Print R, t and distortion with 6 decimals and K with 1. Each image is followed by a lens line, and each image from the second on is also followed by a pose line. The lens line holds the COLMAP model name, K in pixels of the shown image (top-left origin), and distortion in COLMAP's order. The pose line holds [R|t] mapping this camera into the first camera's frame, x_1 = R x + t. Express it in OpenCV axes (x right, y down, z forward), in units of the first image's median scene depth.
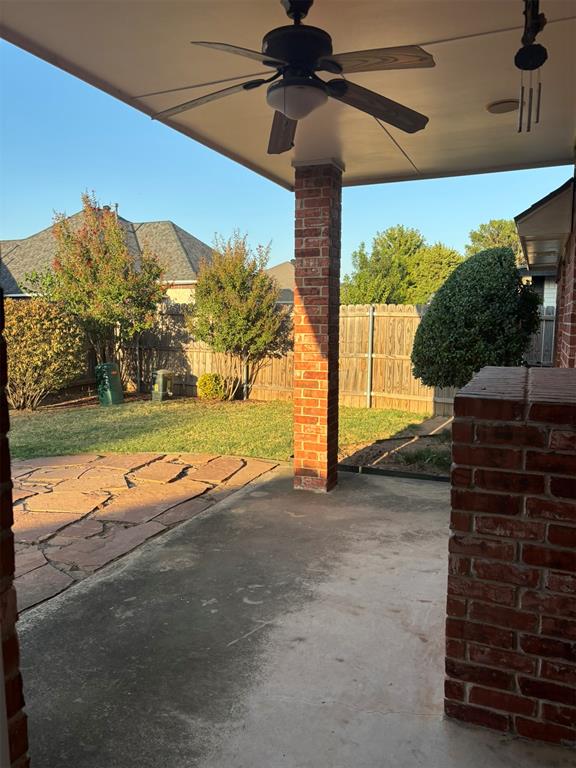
lens RADIAL K [[584.2, 0, 287.6], [0, 584.2, 384.5], [0, 0, 1]] dist [0.042735, -0.032935]
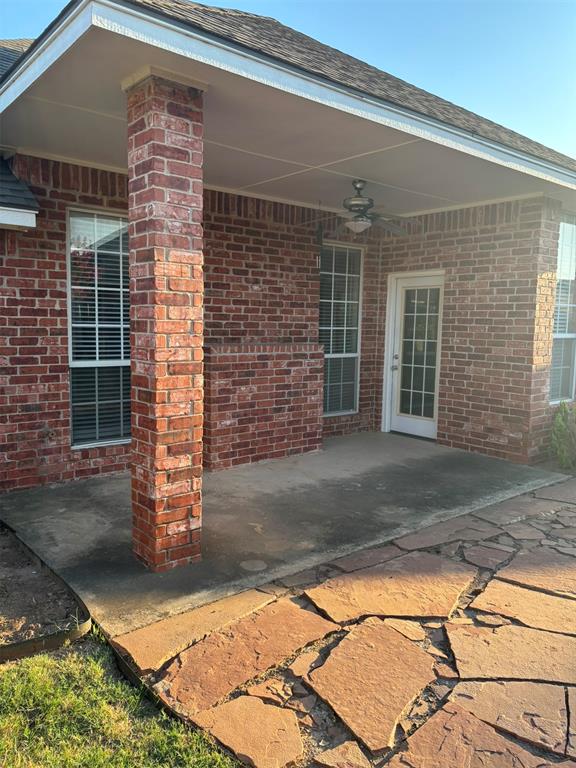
lens RADIAL K [[584.2, 0, 288.1], [0, 584.2, 383.9], [0, 0, 1]] dist [0.042735, -0.032935]
pose [[-0.891102, -0.066915, 0.448842, -0.456879], [0.032446, 0.977143, 0.210094, -0.202454], [-0.452641, 0.201778, -0.868563, 1.830832]]
